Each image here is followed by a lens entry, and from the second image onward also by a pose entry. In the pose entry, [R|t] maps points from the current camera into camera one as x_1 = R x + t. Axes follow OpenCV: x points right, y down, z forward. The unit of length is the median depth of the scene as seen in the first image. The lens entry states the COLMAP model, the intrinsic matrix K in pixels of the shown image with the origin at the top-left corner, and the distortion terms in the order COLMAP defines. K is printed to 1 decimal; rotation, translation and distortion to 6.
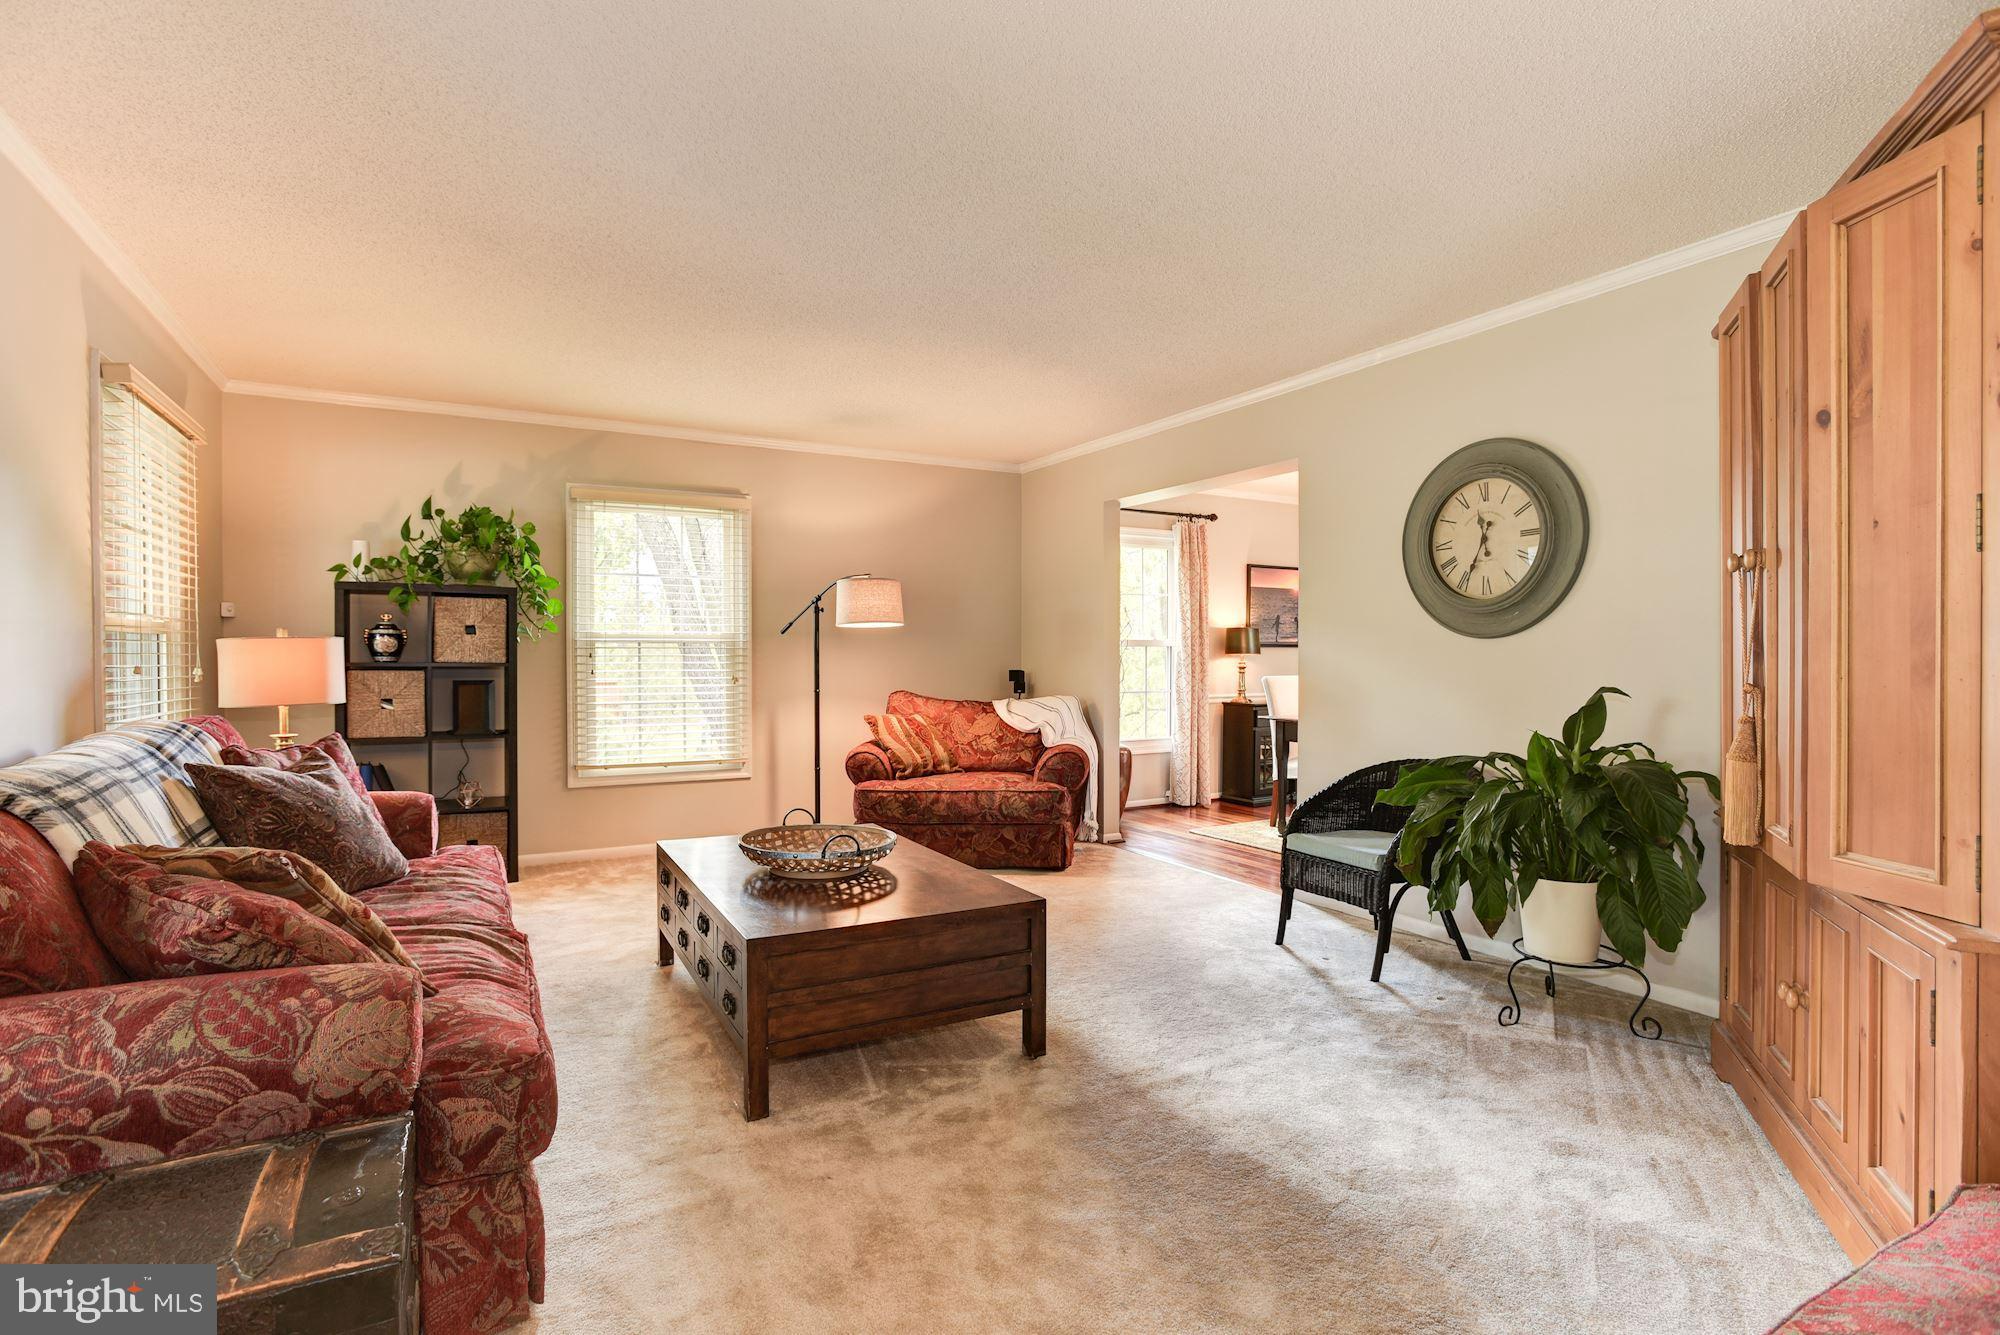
lens RADIAL K [[952.4, 0, 999.9], [0, 952.4, 662.5], [0, 0, 1]] dist [-0.027913, 0.009384]
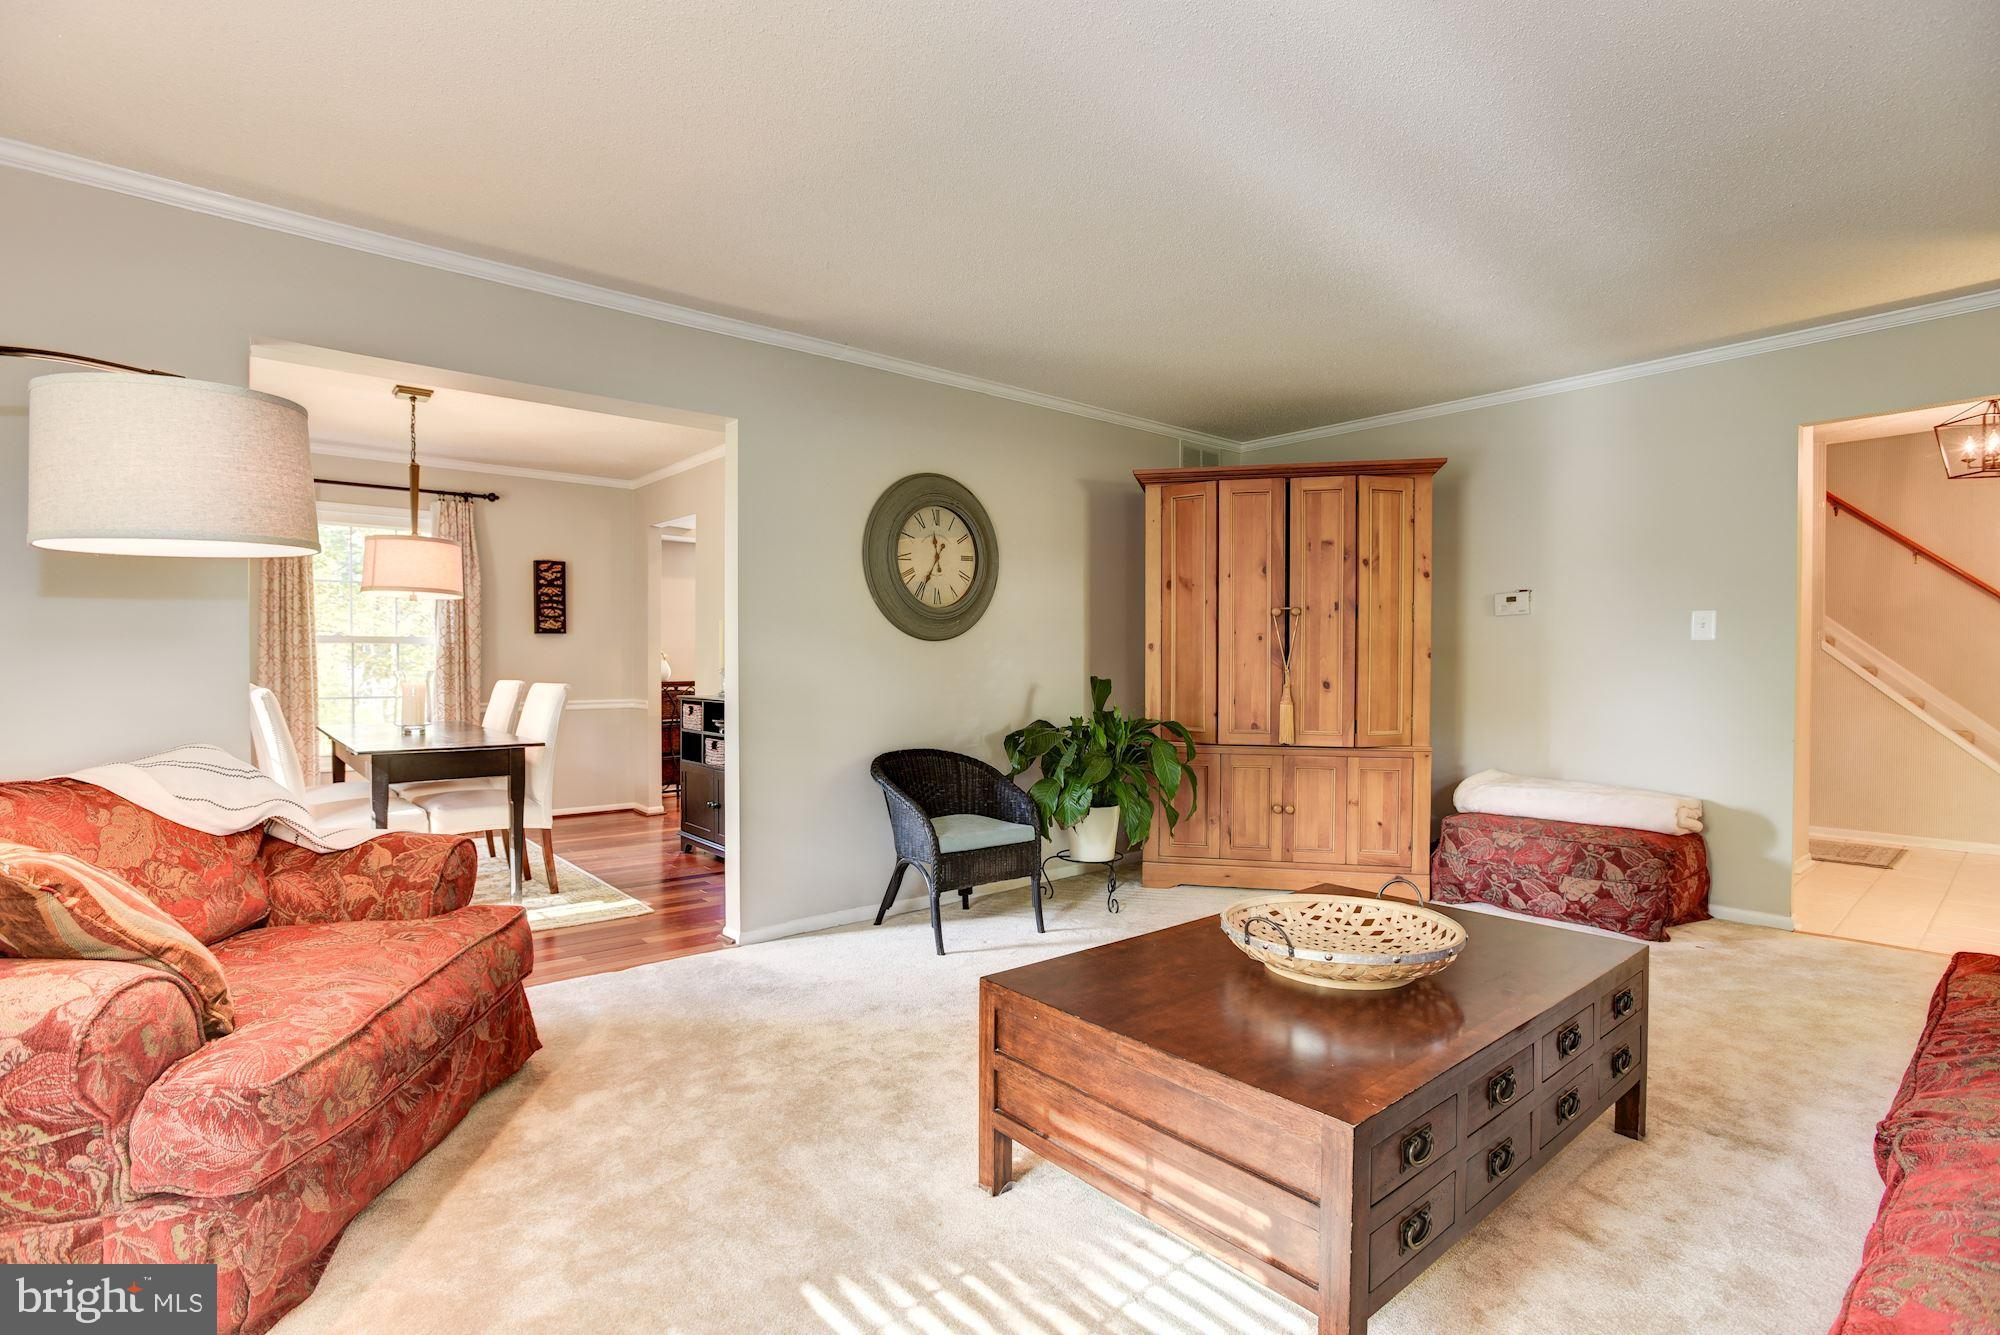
lens RADIAL K [[952.4, 0, 999.1], [0, 952.4, 663.5], [0, 0, 1]] dist [-0.027913, 0.009384]
pose [[-0.193383, -0.003081, 0.981119, -0.504519], [0.007189, 0.999964, 0.004557, -0.000605], [-0.981097, 0.007934, -0.193354, 0.849746]]
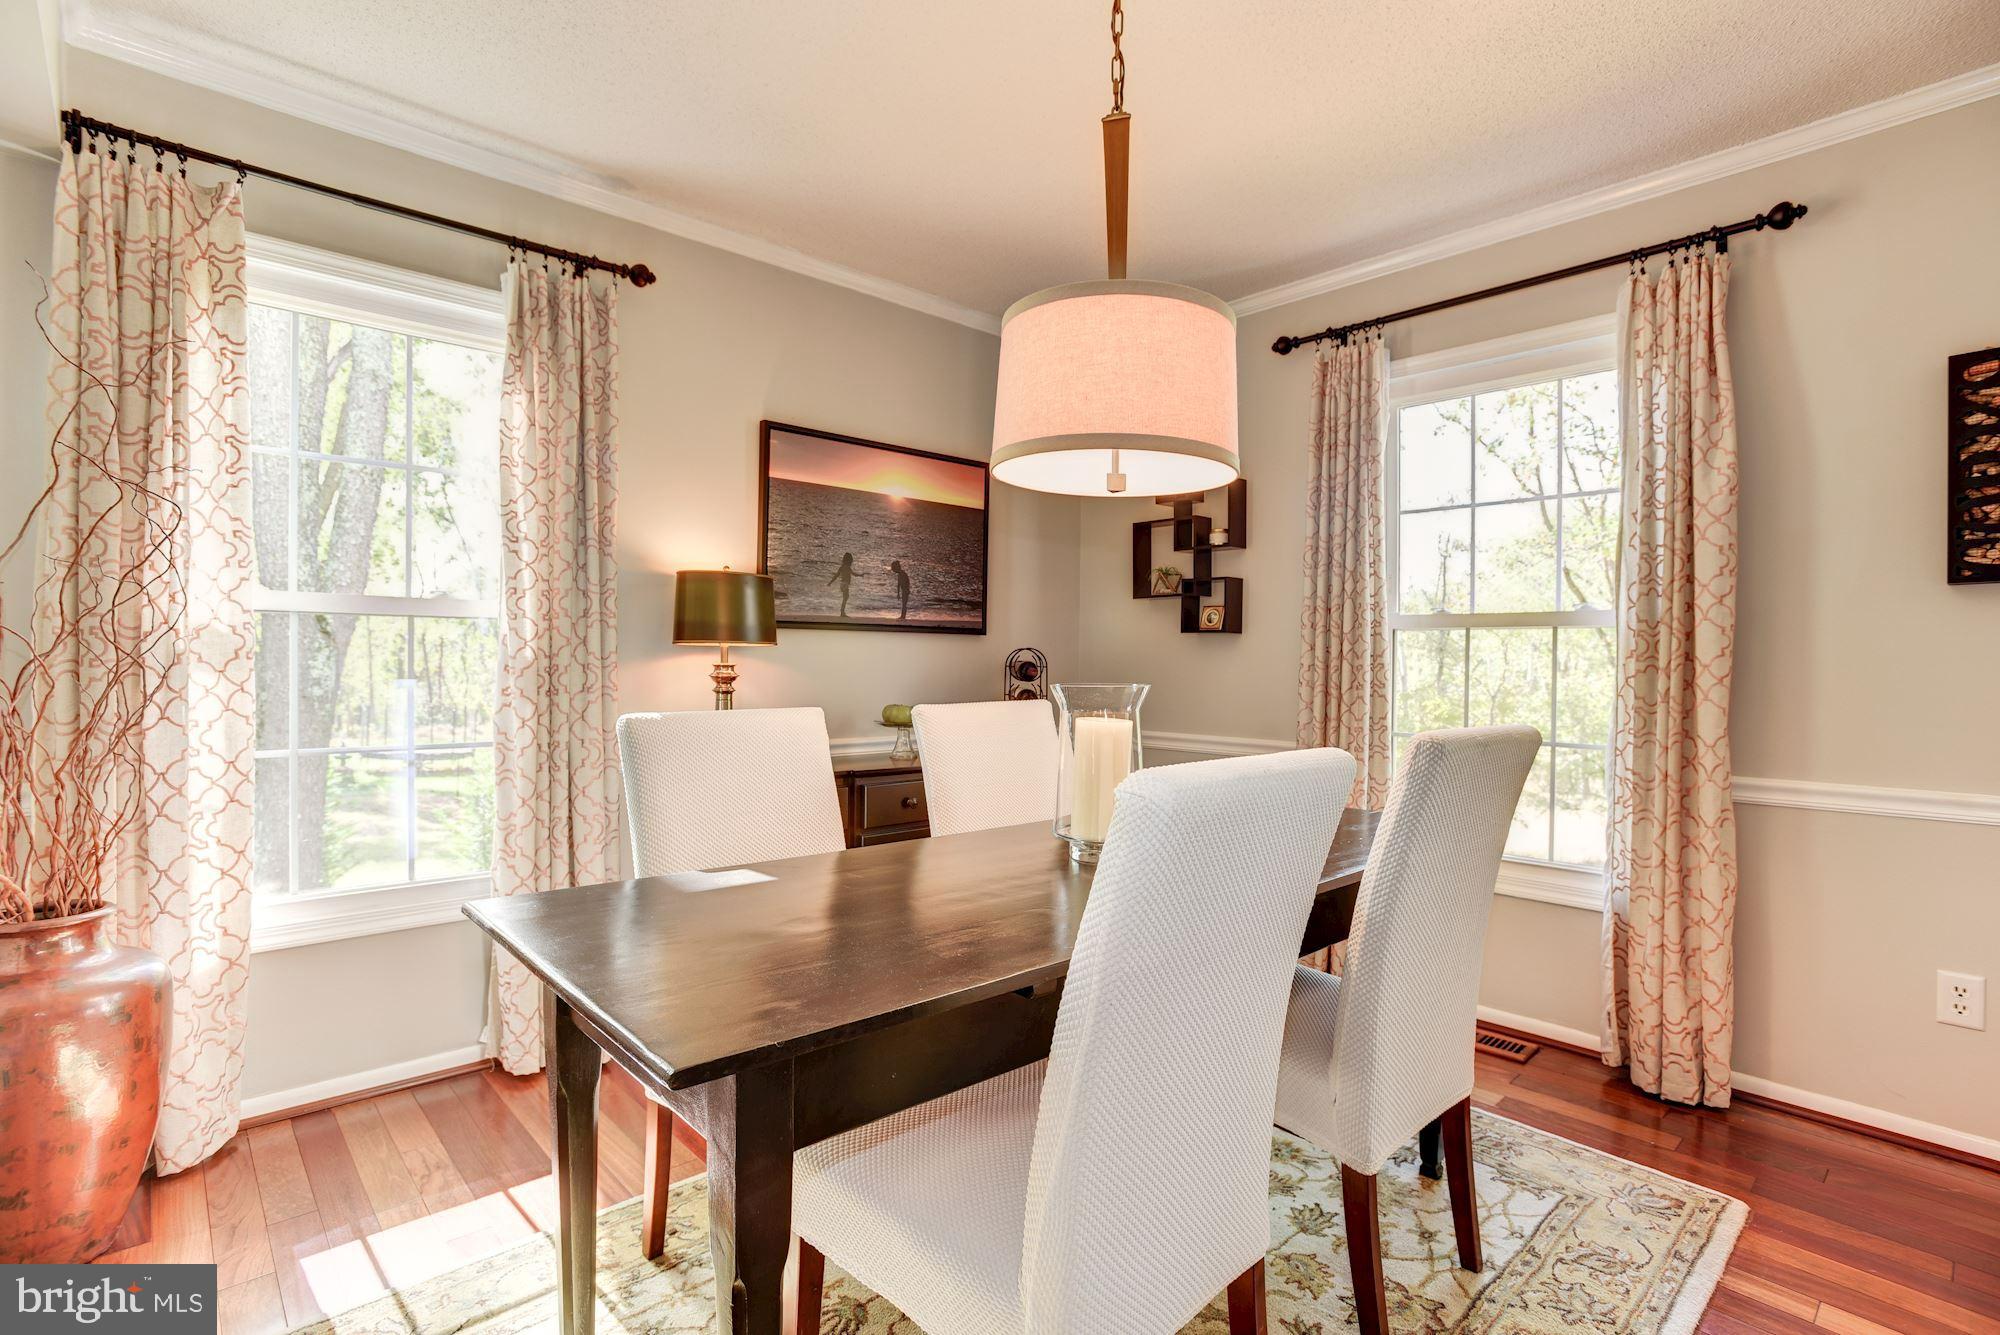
lens RADIAL K [[952.4, 0, 997.9], [0, 952.4, 665.6], [0, 0, 1]] dist [-0.027913, 0.009384]
pose [[0.973645, 0.006212, 0.227983, 0.418670], [-0.006716, 0.999976, 0.001436, -0.001773], [-0.227969, -0.002929, 0.973664, 0.916803]]
